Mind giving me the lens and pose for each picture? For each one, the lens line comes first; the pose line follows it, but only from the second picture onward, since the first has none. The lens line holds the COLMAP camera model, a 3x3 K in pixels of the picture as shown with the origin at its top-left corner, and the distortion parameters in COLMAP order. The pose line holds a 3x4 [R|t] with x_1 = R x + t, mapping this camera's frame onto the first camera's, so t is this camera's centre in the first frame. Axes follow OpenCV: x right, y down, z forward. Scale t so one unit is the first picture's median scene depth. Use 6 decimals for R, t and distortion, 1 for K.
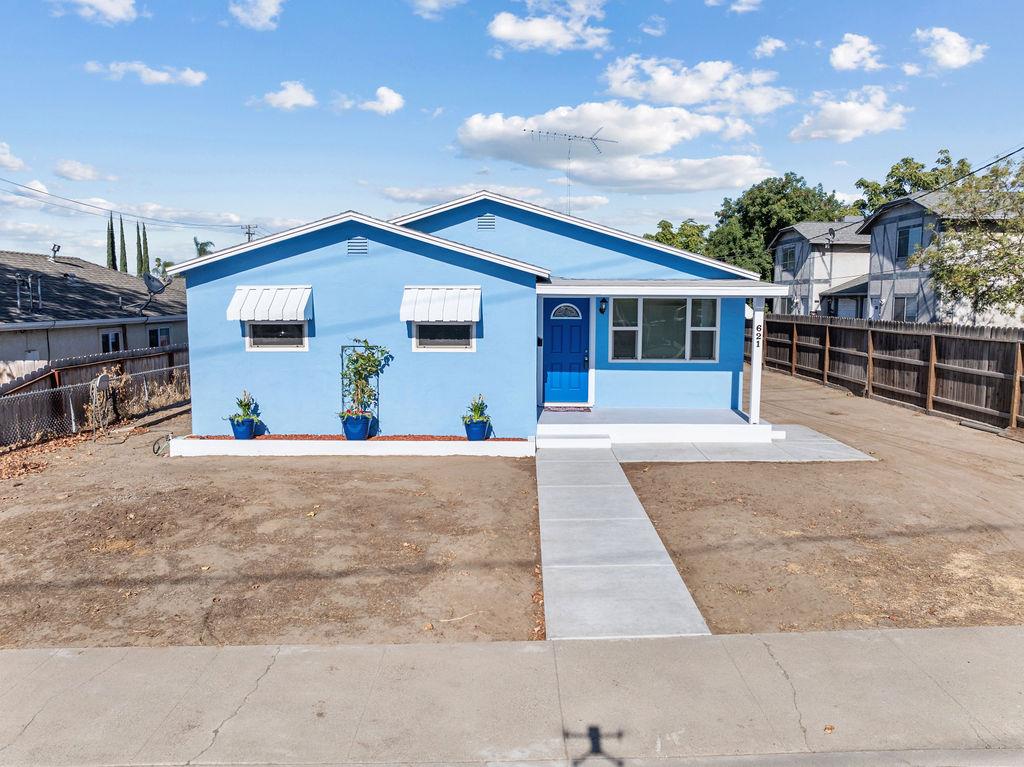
lens RADIAL K [[719.9, 0, 512.0], [0, 719.9, 383.5], [0, 0, 1]] dist [-0.025941, -0.003423]
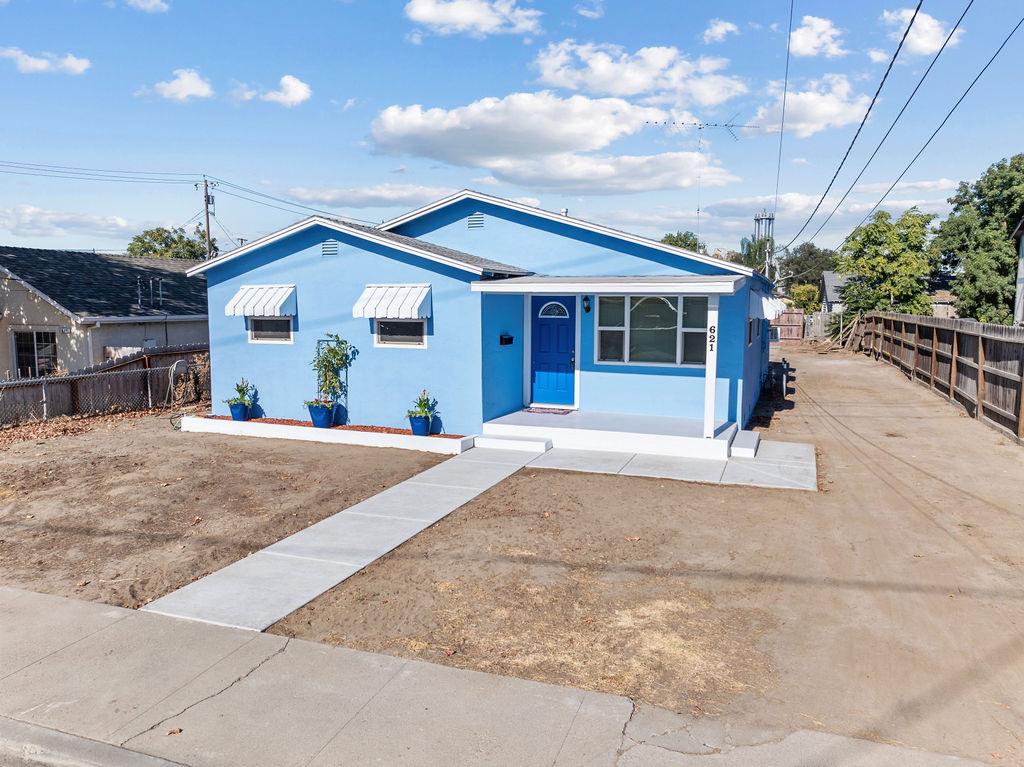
lens RADIAL K [[719.9, 0, 512.0], [0, 719.9, 383.5], [0, 0, 1]] dist [-0.025941, -0.003423]
pose [[0.935873, 0.041947, -0.349830, 0.382614], [-0.042068, 0.999088, 0.007256, -0.006246], [0.349816, 0.007926, 0.936785, 0.078542]]
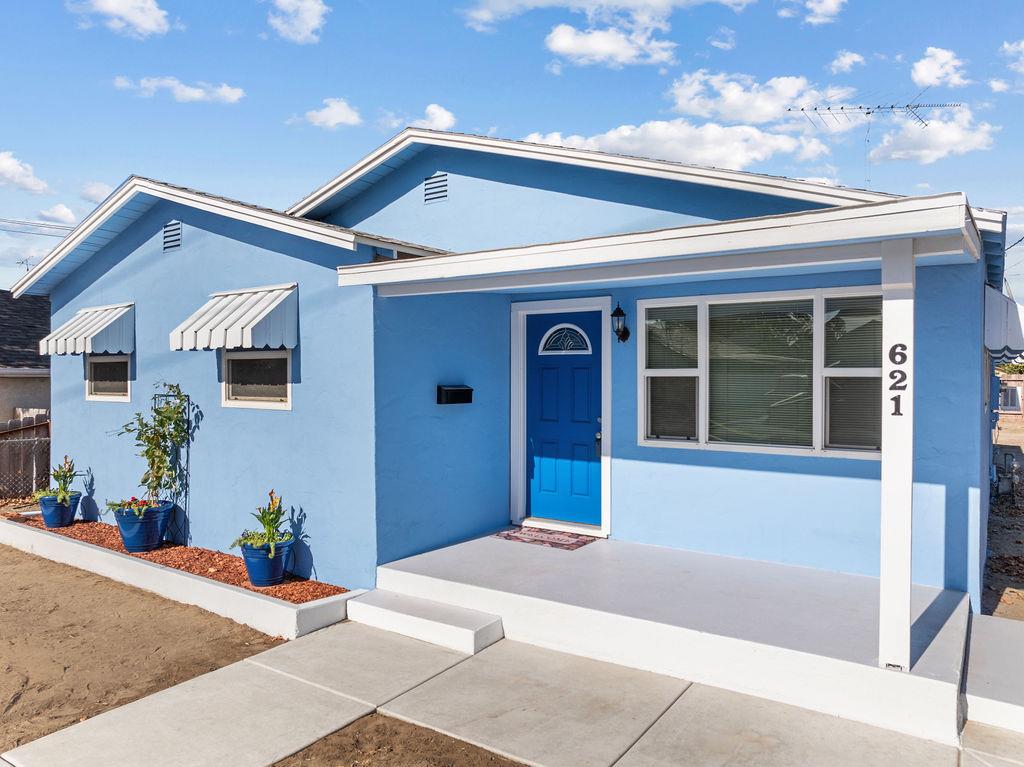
lens RADIAL K [[719.9, 0, 512.0], [0, 719.9, 383.5], [0, 0, 1]] dist [-0.025941, -0.003423]
pose [[0.834555, 0.005381, -0.550899, 0.337128], [-0.062930, 0.994339, -0.085619, -0.025274], [0.547319, 0.106122, 0.830169, 0.591866]]
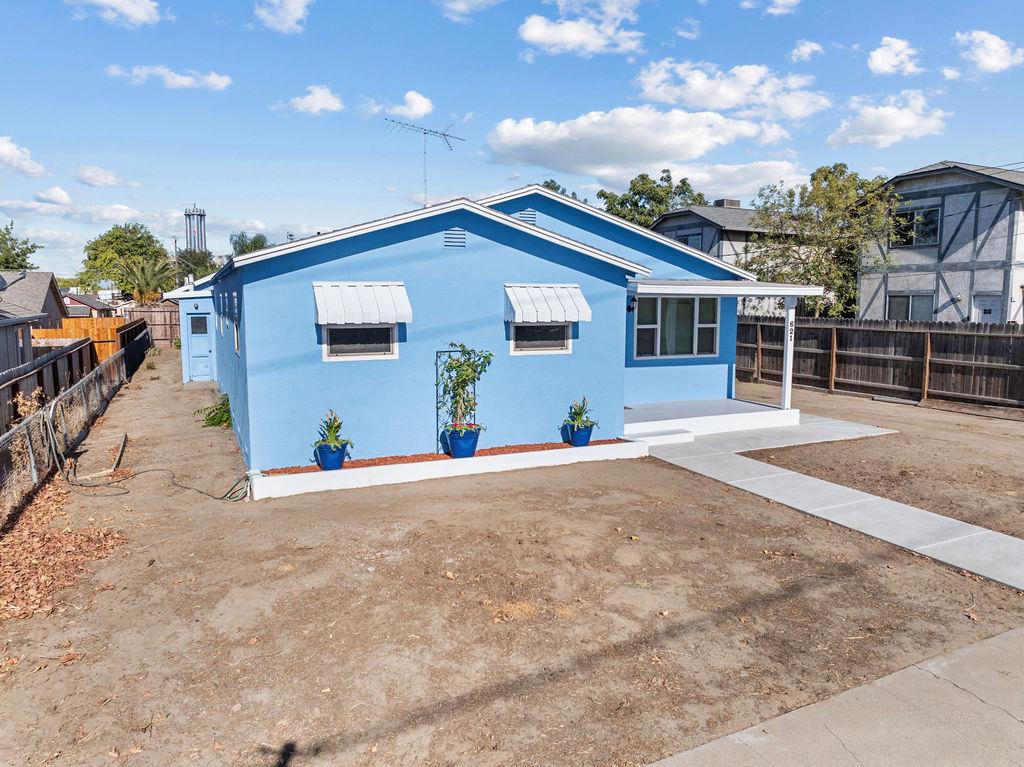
lens RADIAL K [[719.9, 0, 512.0], [0, 719.9, 383.5], [0, 0, 1]] dist [-0.025941, -0.003423]
pose [[0.903678, -0.050095, 0.425273, -0.481617], [0.049469, 0.998697, 0.012522, -0.017932], [-0.425346, 0.009722, 0.904978, 0.153107]]
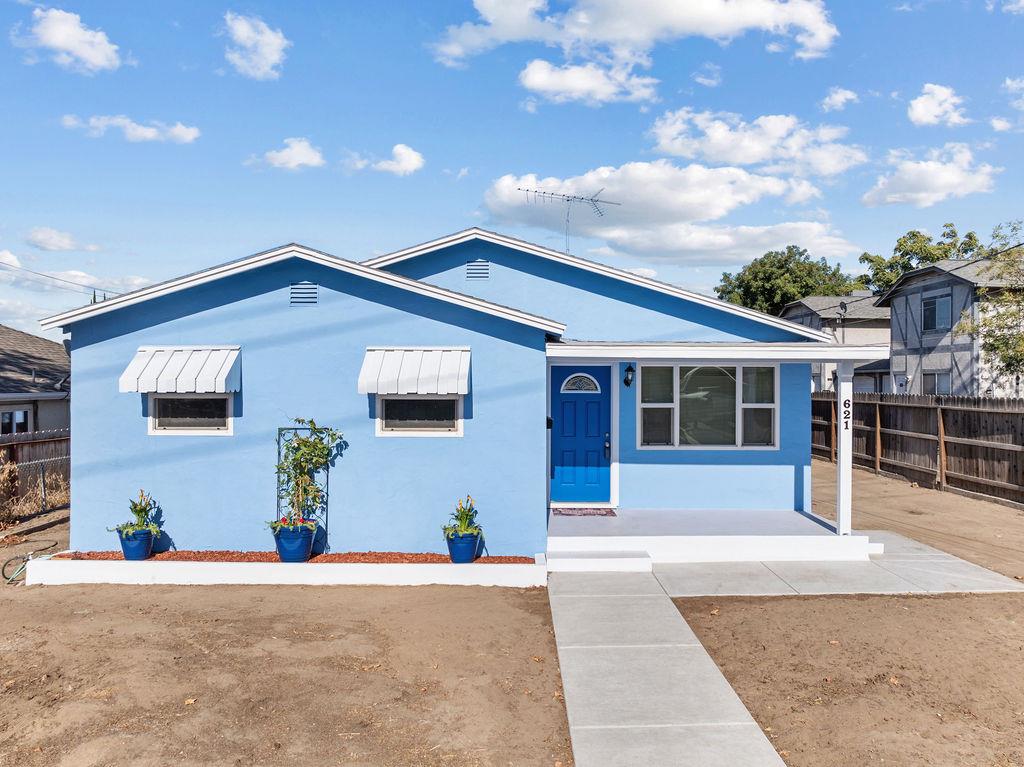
lens RADIAL K [[719.9, 0, 512.0], [0, 719.9, 383.5], [0, 0, 1]] dist [-0.025941, -0.003423]
pose [[0.999865, 0.000674, 0.016392, -0.011375], [0.001178, 0.993622, -0.112752, -0.013725], [-0.016363, 0.112756, 0.993488, 0.244664]]
